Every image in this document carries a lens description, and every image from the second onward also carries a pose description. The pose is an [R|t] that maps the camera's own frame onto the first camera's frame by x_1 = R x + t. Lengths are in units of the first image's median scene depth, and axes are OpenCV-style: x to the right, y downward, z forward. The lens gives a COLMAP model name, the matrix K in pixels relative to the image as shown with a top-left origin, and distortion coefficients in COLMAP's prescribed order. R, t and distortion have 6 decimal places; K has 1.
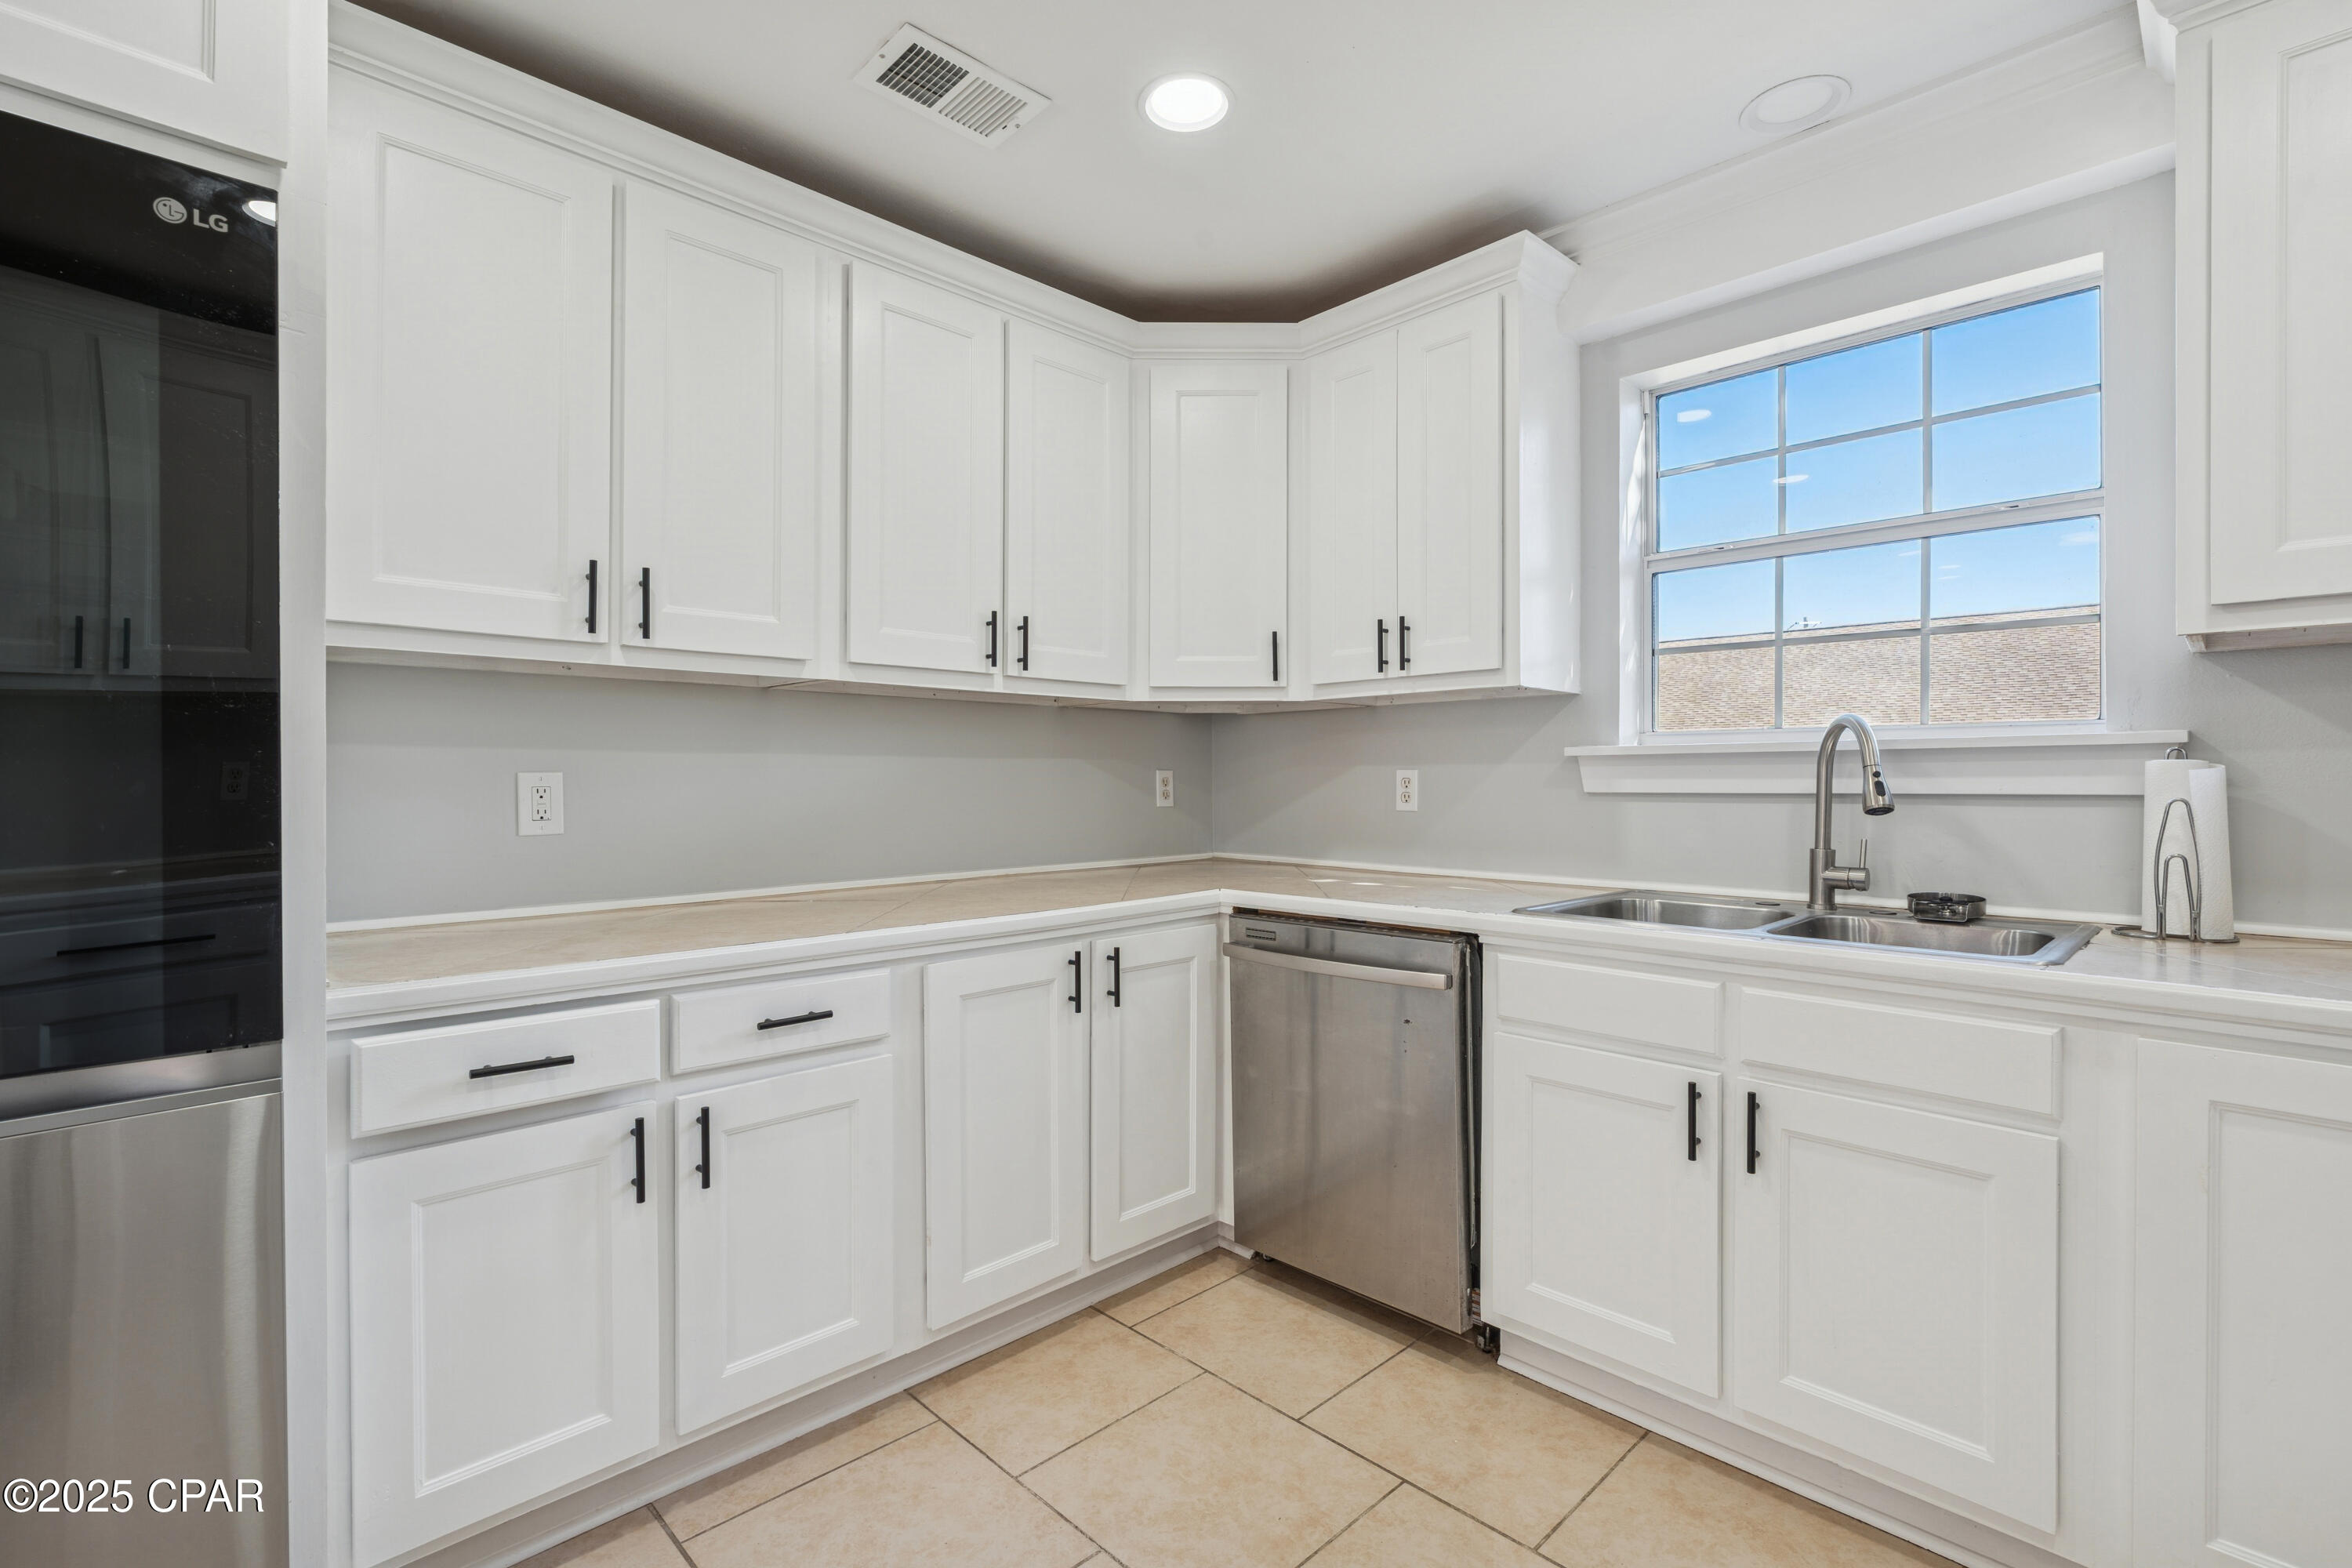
lens RADIAL K [[1074.0, 0, 1176.0], [0, 1074.0, 784.0], [0, 0, 1]] dist [-0.000833, 0.003652]
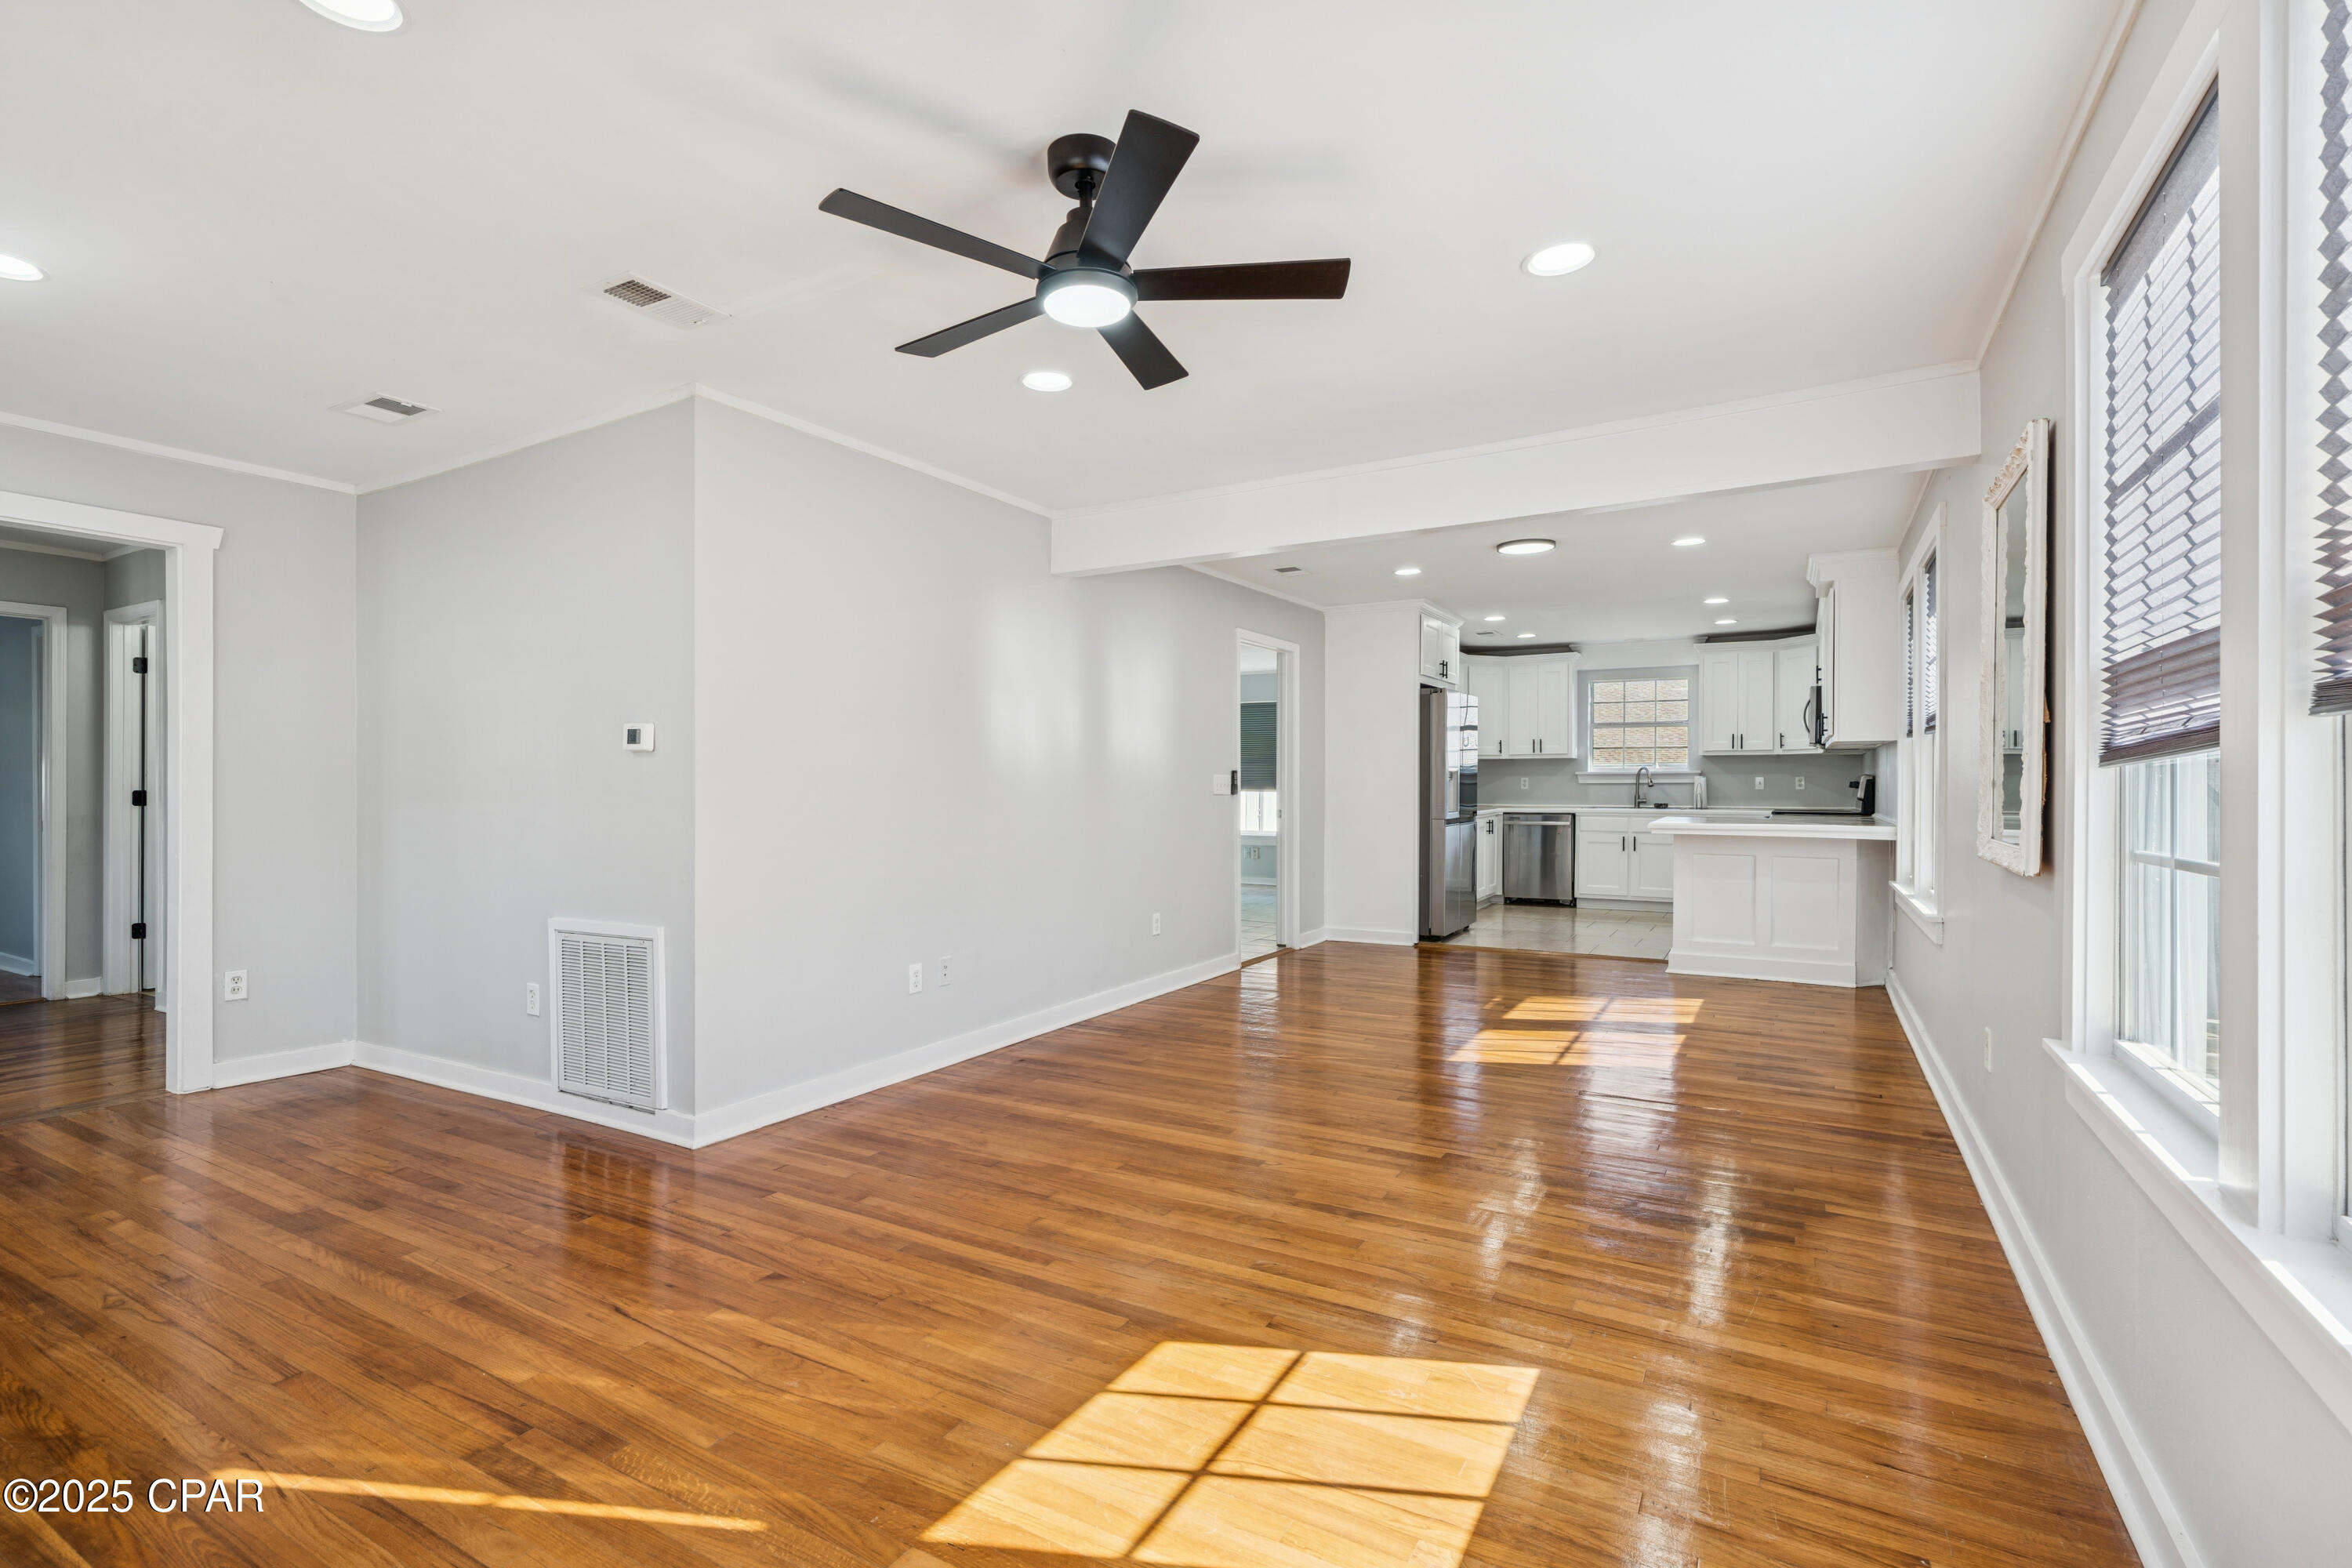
lens RADIAL K [[1080.7, 0, 1173.0], [0, 1080.7, 776.8], [0, 0, 1]] dist [-0.000678, 0.003122]
pose [[0.962134, 0.001698, 0.272572, -2.659496], [0.000819, 0.999958, -0.009123, 0.022617], [-0.272576, 0.009001, 0.962092, -3.018067]]
